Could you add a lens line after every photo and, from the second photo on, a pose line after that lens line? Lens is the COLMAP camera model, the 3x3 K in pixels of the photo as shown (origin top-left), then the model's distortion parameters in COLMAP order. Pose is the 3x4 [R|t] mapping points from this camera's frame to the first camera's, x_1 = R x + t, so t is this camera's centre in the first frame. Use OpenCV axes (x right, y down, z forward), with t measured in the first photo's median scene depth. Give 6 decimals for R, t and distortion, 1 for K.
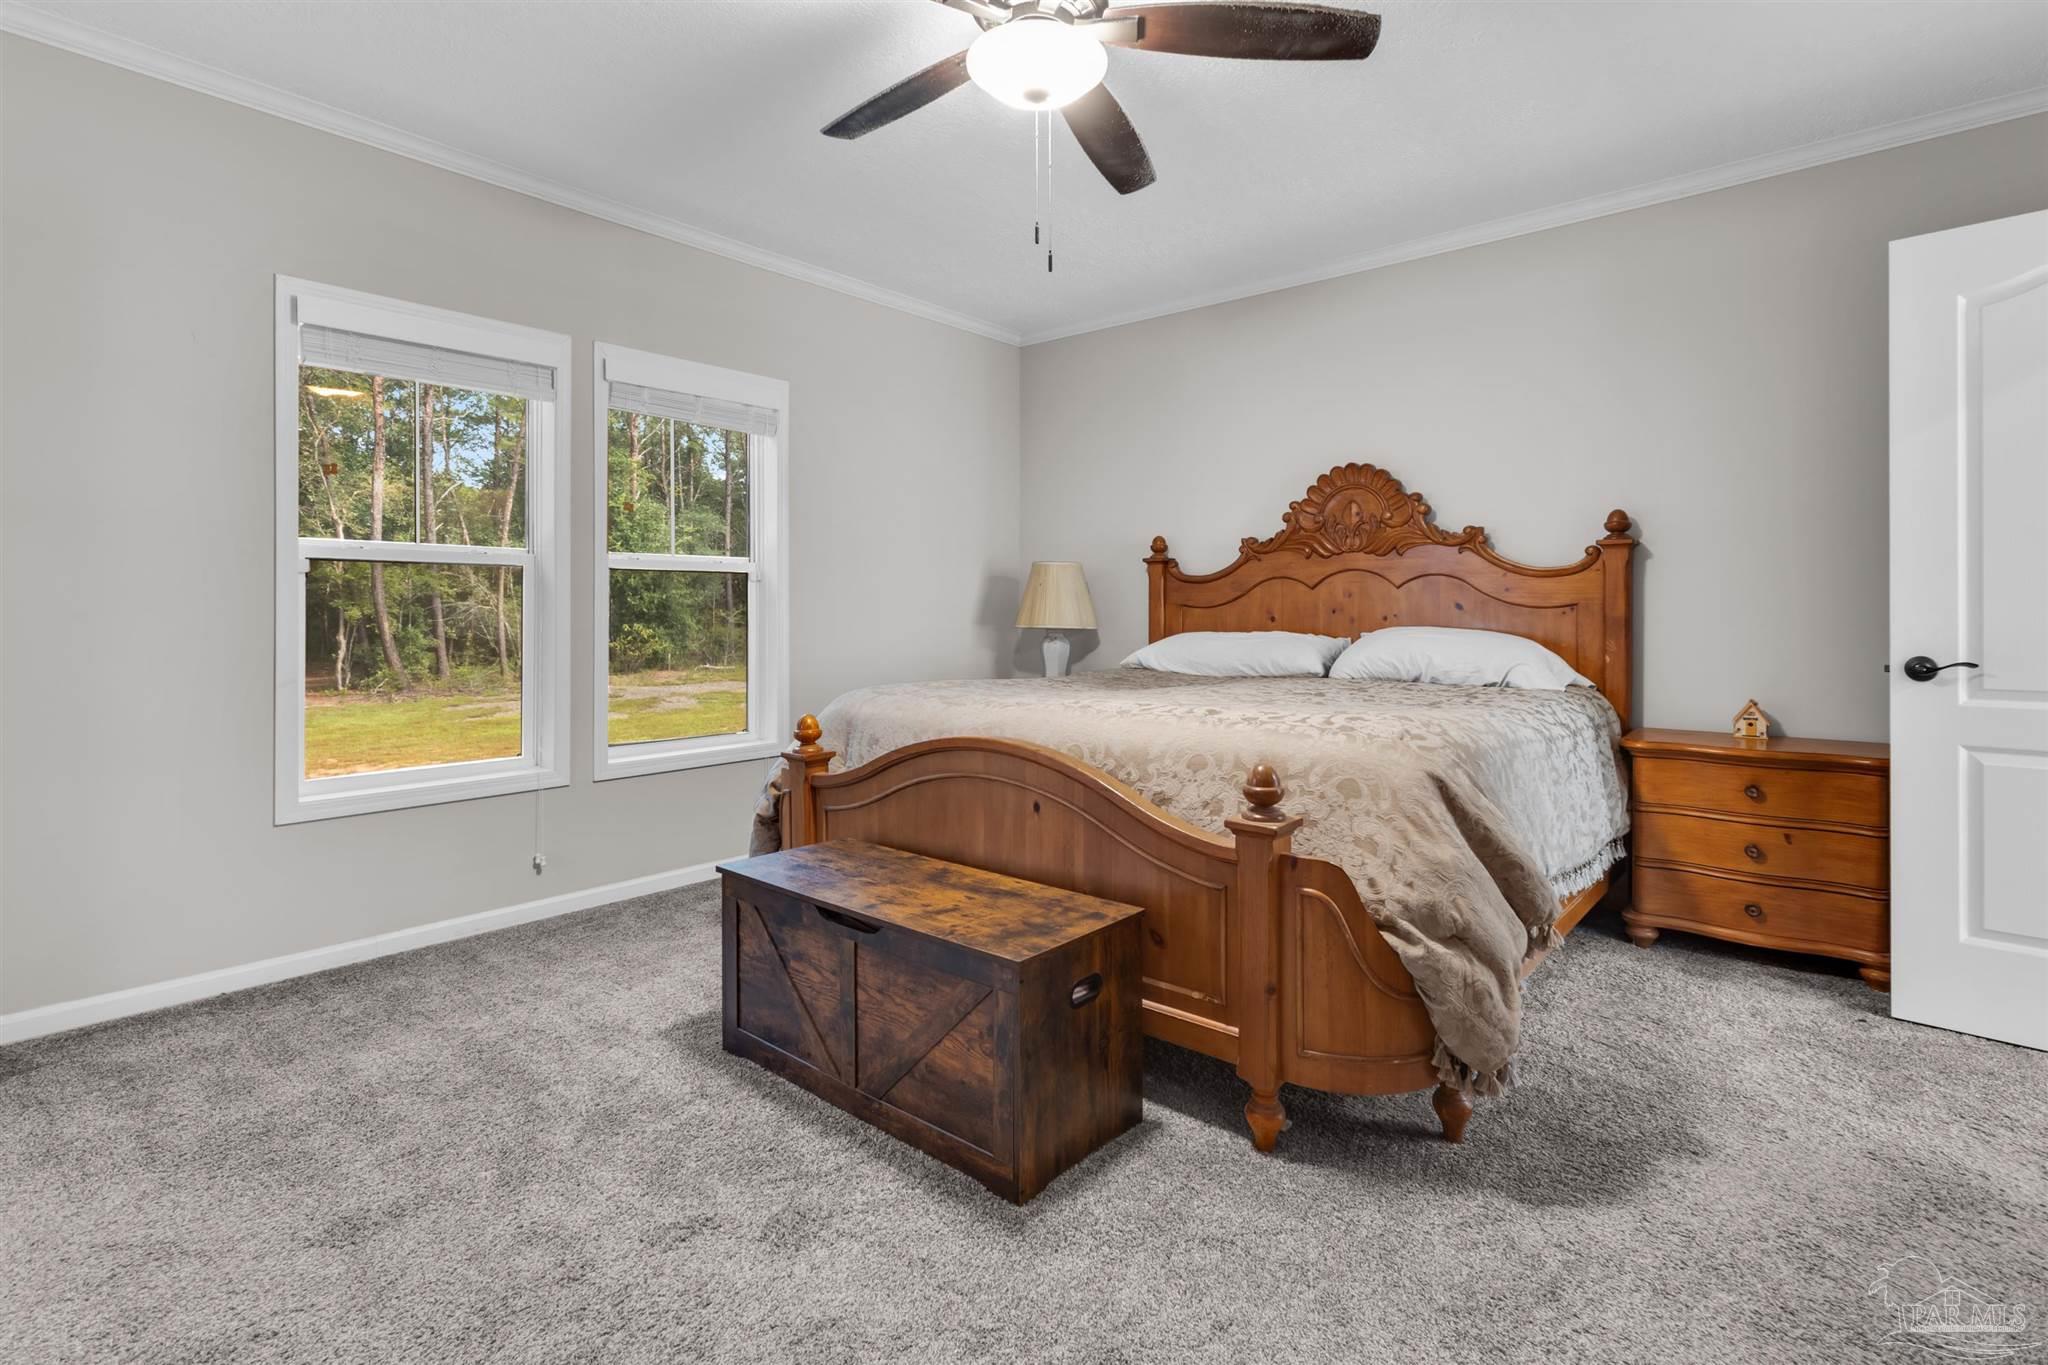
lens RADIAL K [[993.8, 0, 1018.5], [0, 993.8, 602.7], [0, 0, 1]] dist [0.002647, -0.001618]
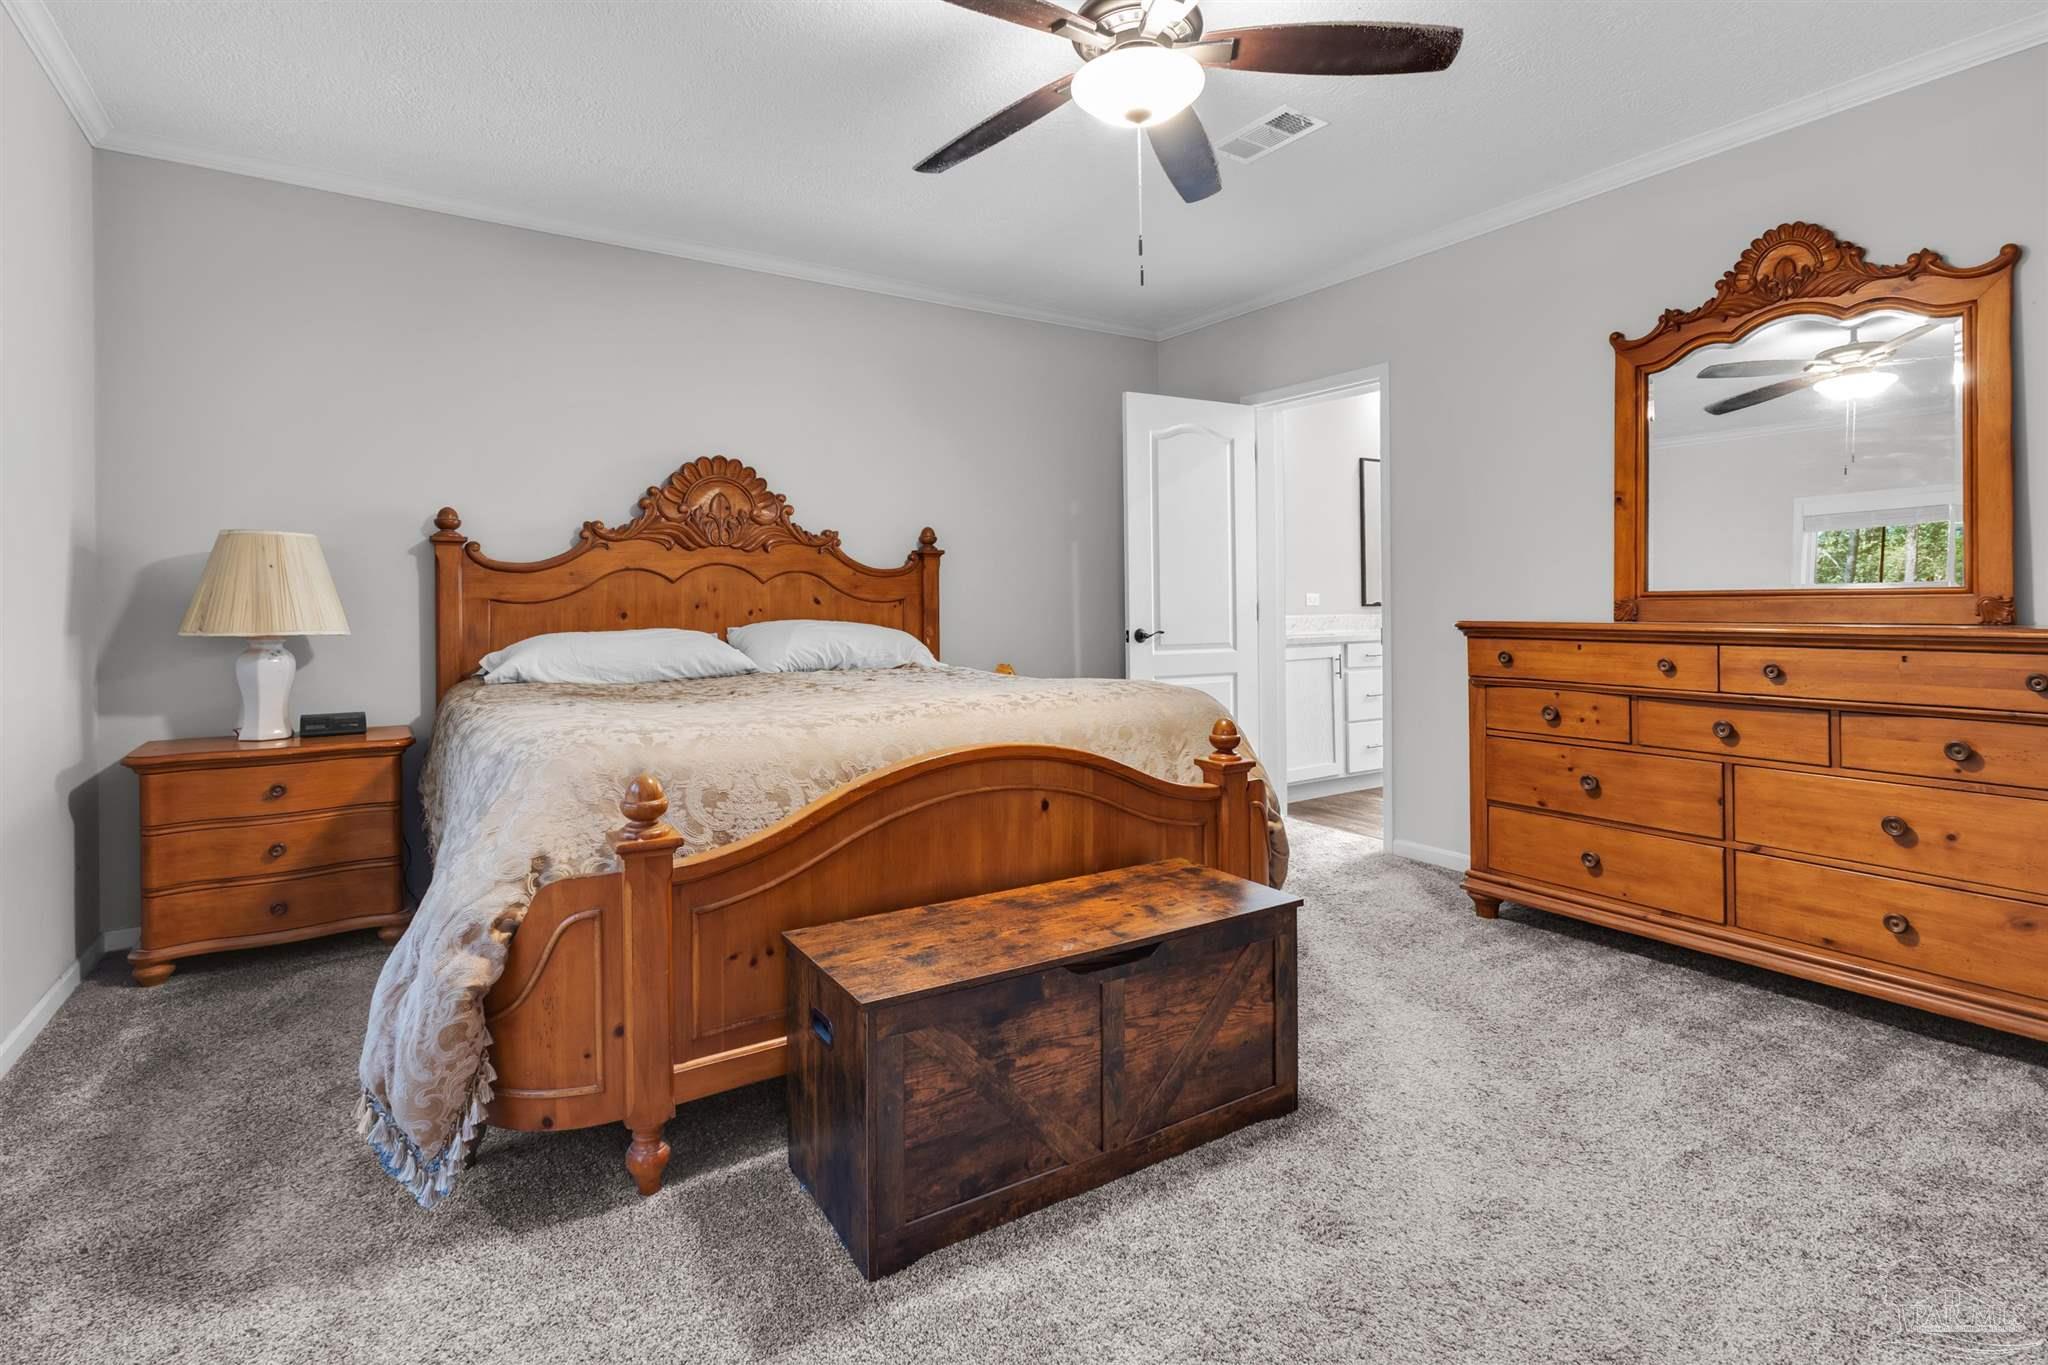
lens RADIAL K [[993.8, 0, 1022.0], [0, 993.8, 609.8], [0, 0, 1]] dist [0.002647, -0.001618]
pose [[0.278760, -0.007835, 0.960329, -0.554010], [-0.001357, 0.999963, 0.008552, 0.003627], [-0.960360, -0.003687, 0.278738, 0.451914]]
